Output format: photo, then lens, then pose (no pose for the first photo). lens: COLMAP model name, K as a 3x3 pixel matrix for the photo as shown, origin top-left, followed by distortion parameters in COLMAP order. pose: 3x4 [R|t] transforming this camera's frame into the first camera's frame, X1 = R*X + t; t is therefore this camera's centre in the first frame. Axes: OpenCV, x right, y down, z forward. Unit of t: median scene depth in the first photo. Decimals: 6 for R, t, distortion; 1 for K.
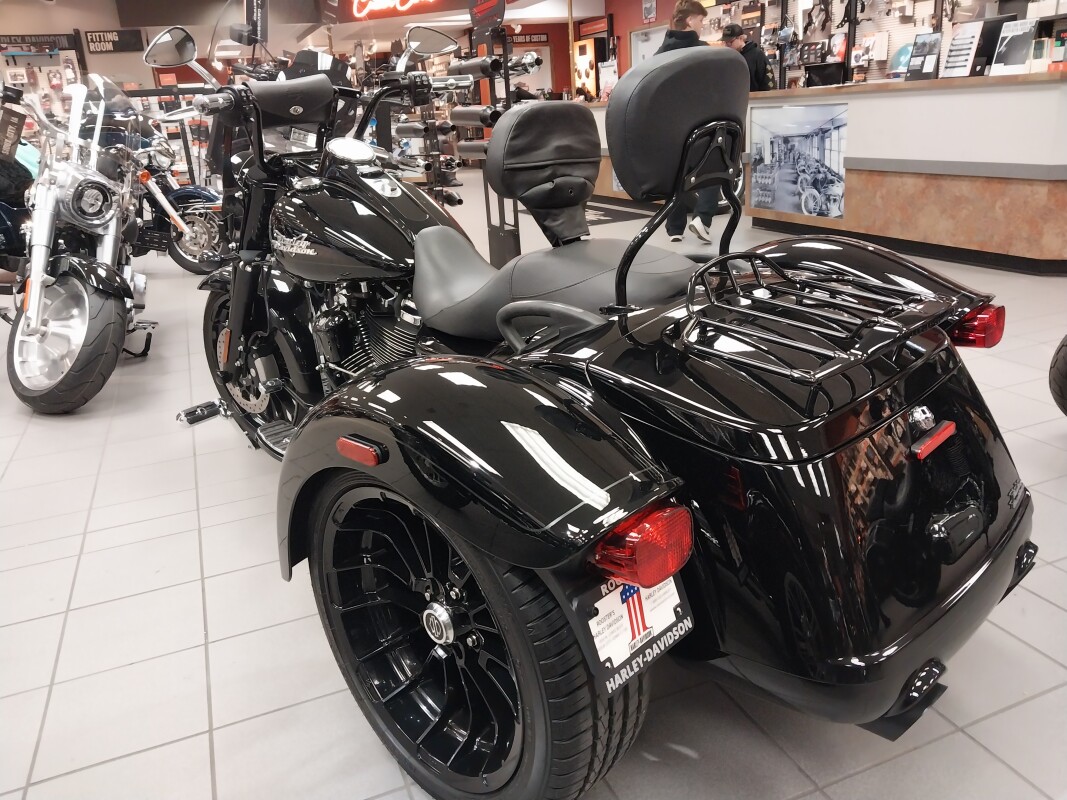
lens RADIAL K [[841.2, 0, 534.7], [0, 841.2, 396.0], [0, 0, 1]] dist [0.005687, -0.009930]
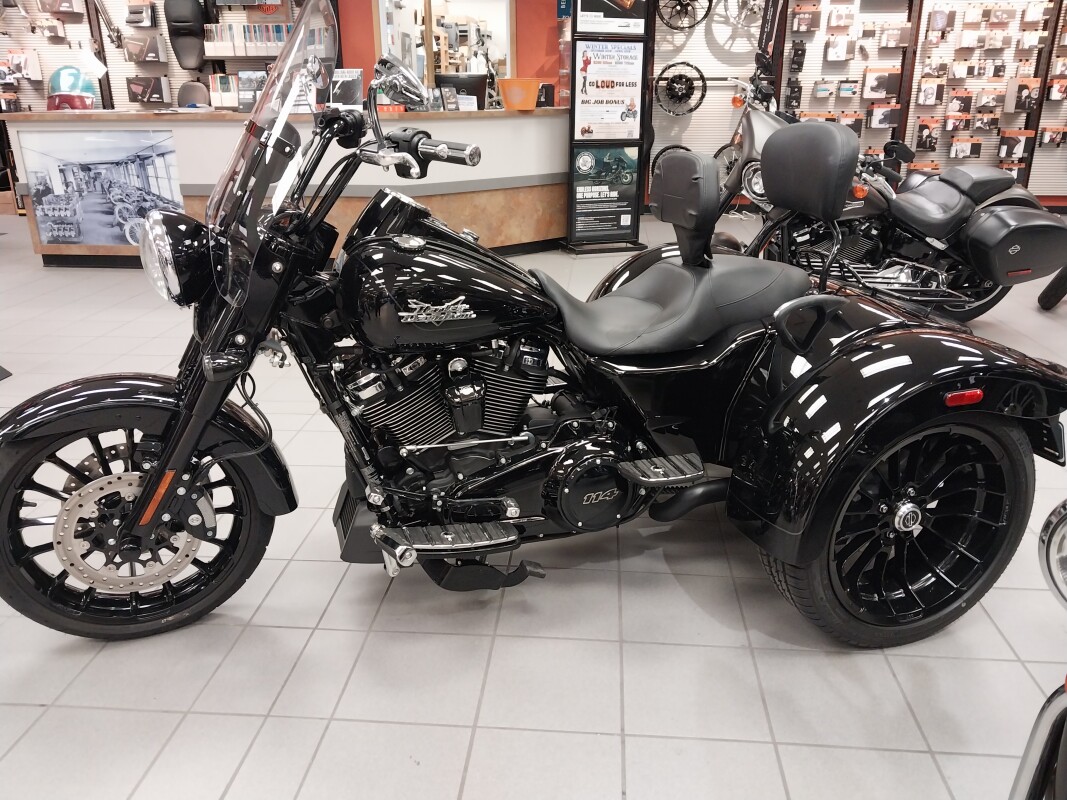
lens RADIAL K [[841.2, 0, 534.7], [0, 841.2, 396.0], [0, 0, 1]] dist [0.005687, -0.009930]
pose [[0.458099, -0.248546, 0.853446, -0.334228], [0.264762, 0.954687, 0.135915, -0.065350], [-0.848556, 0.163698, 0.503147, 0.174378]]
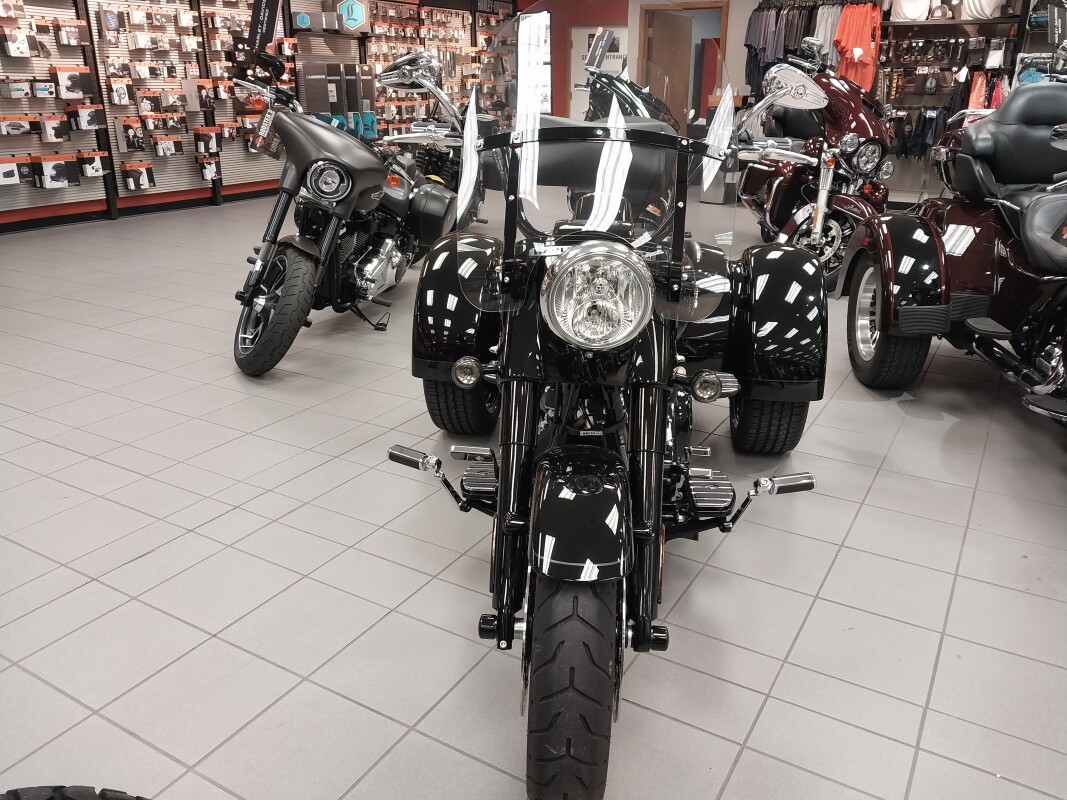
lens RADIAL K [[841.2, 0, 534.7], [0, 841.2, 396.0], [0, 0, 1]] dist [0.005687, -0.009930]
pose [[-0.598030, -0.217802, 0.771312, -0.308565], [0.292923, 0.836394, 0.463294, -0.192840], [-0.746027, 0.502999, -0.436389, 0.544784]]
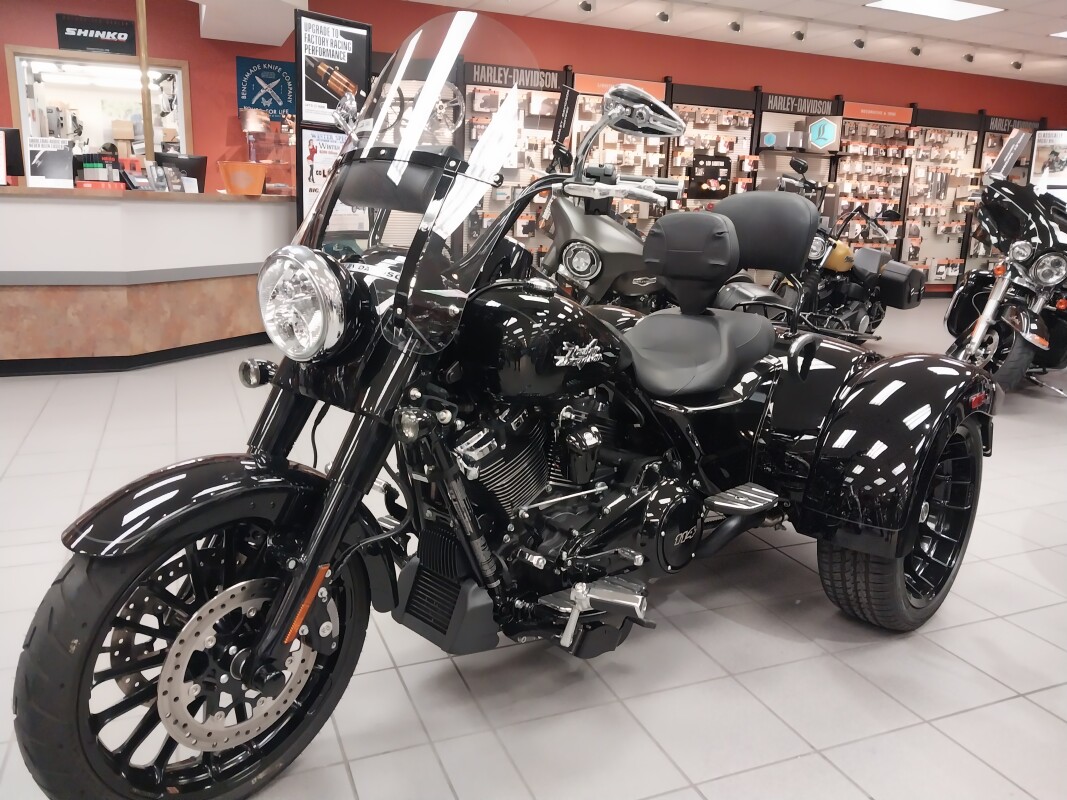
lens RADIAL K [[841.2, 0, 534.7], [0, 841.2, 396.0], [0, 0, 1]] dist [0.005687, -0.009930]
pose [[-0.003252, -0.158567, 0.987343, -0.369309], [0.289649, 0.944873, 0.152701, -0.095947], [-0.957127, 0.286480, 0.042856, 0.348937]]
